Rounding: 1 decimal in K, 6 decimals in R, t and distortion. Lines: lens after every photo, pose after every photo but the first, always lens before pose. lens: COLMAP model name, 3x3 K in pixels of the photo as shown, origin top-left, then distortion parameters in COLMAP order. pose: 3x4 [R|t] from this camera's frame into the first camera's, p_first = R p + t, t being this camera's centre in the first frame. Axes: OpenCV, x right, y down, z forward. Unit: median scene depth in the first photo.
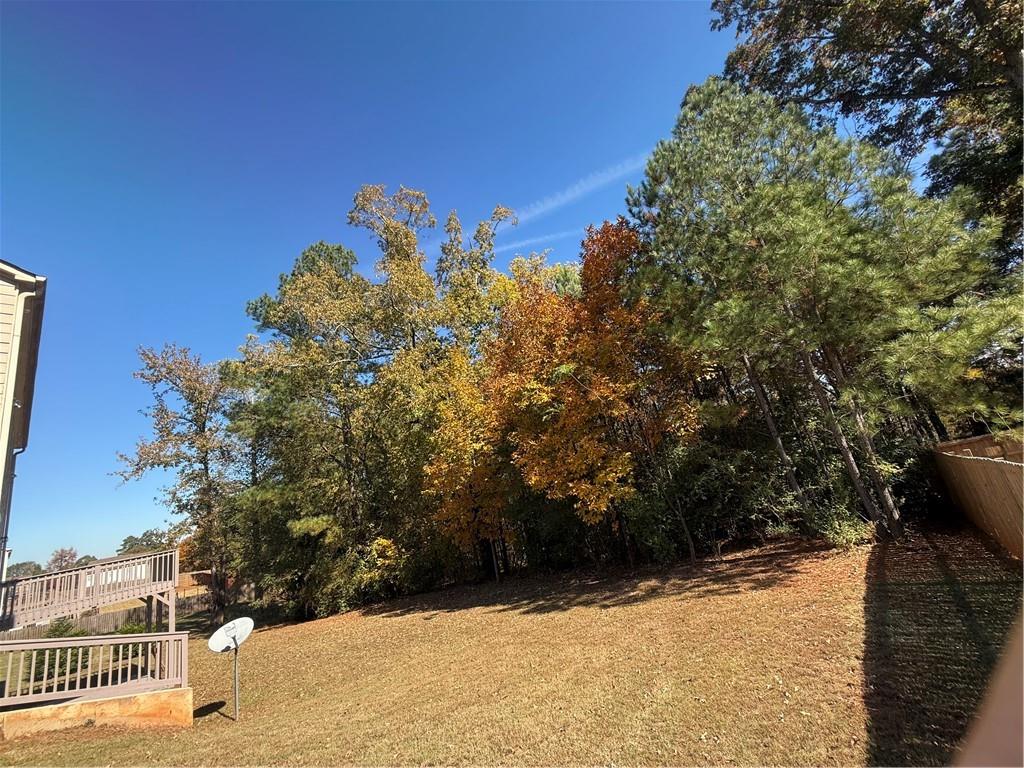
lens RADIAL K [[393.6, 0, 512.0], [0, 393.6, 384.0], [0, 0, 1]] dist [0.001868, 0.000379]
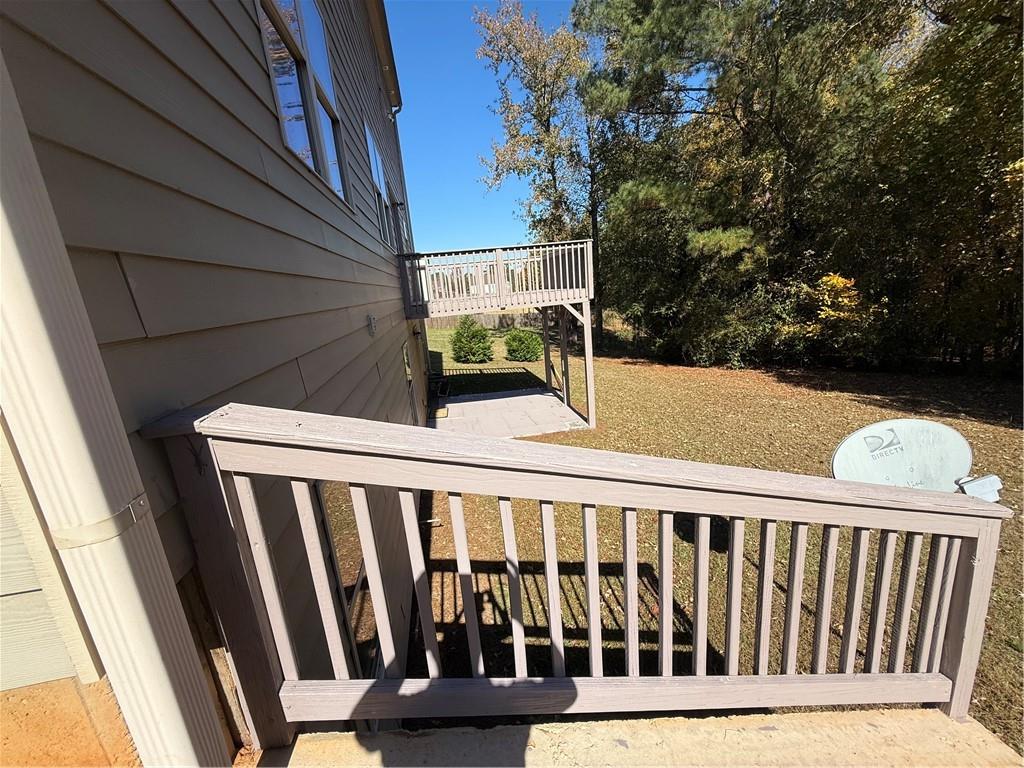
lens RADIAL K [[393.6, 0, 512.0], [0, 393.6, 384.0], [0, 0, 1]] dist [0.001868, 0.000379]
pose [[0.769206, 0.271213, -0.578589, -0.303321], [0.115611, 0.831449, 0.543440, 0.149008], [0.628455, -0.484909, 0.608200, 0.261396]]
